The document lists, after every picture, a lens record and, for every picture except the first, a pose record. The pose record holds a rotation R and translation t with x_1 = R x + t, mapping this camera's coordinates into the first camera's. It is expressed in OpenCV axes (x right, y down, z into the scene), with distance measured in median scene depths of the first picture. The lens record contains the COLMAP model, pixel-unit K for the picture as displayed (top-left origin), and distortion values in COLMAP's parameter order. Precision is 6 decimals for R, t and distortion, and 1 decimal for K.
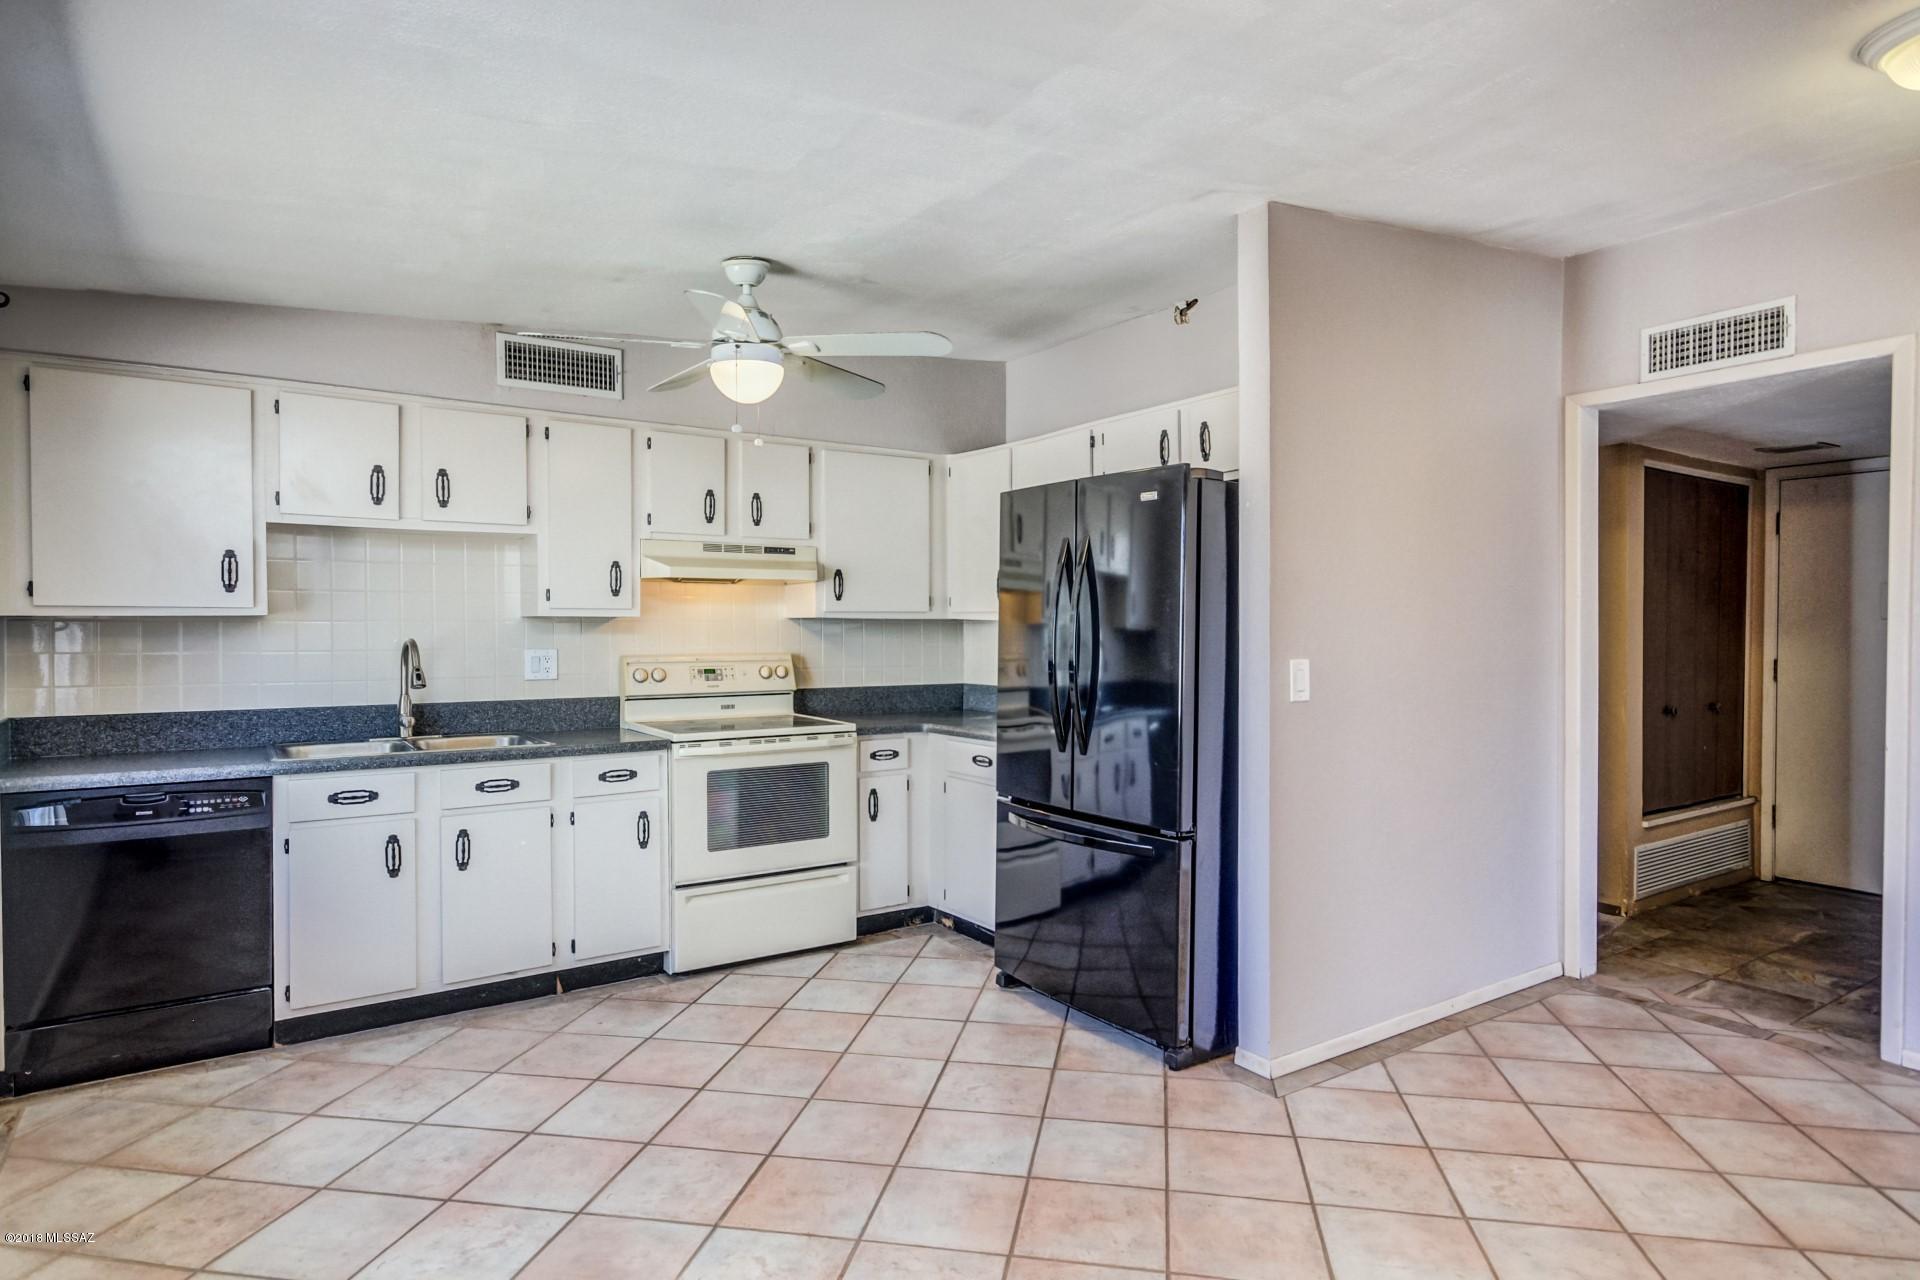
lens RADIAL K [[1074.2, 0, 960.8], [0, 1074.2, 639.2], [0, 0, 1]] dist [0.005677, 0.003545]
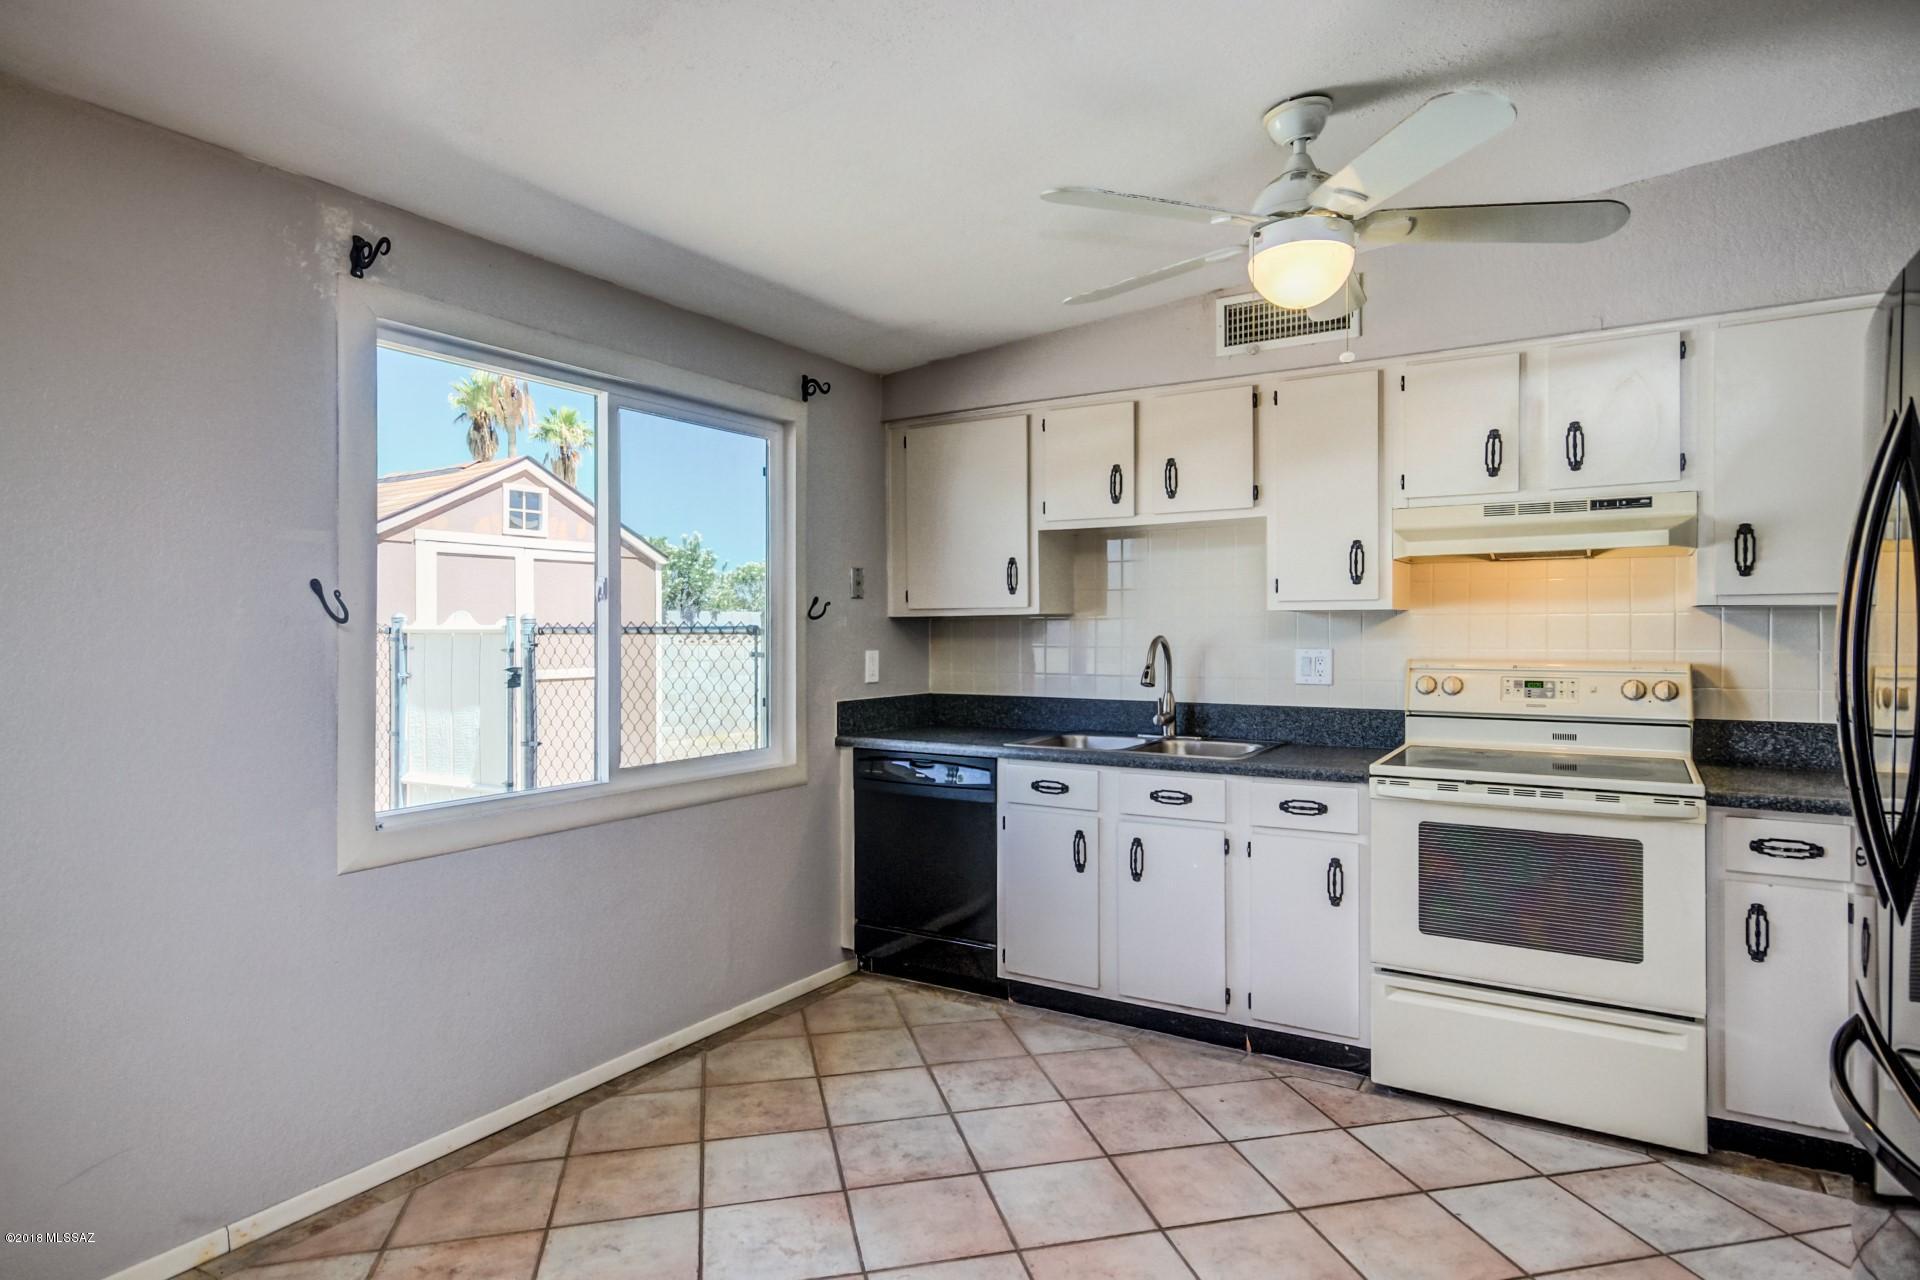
lens RADIAL K [[1074.2, 0, 967.0], [0, 1074.2, 632.1], [0, 0, 1]] dist [0.005677, 0.003545]
pose [[0.402215, 0.003873, -0.915537, 0.313048], [-0.005285, 0.999984, 0.001909, -0.004700], [0.915530, 0.004071, 0.402229, 0.440133]]
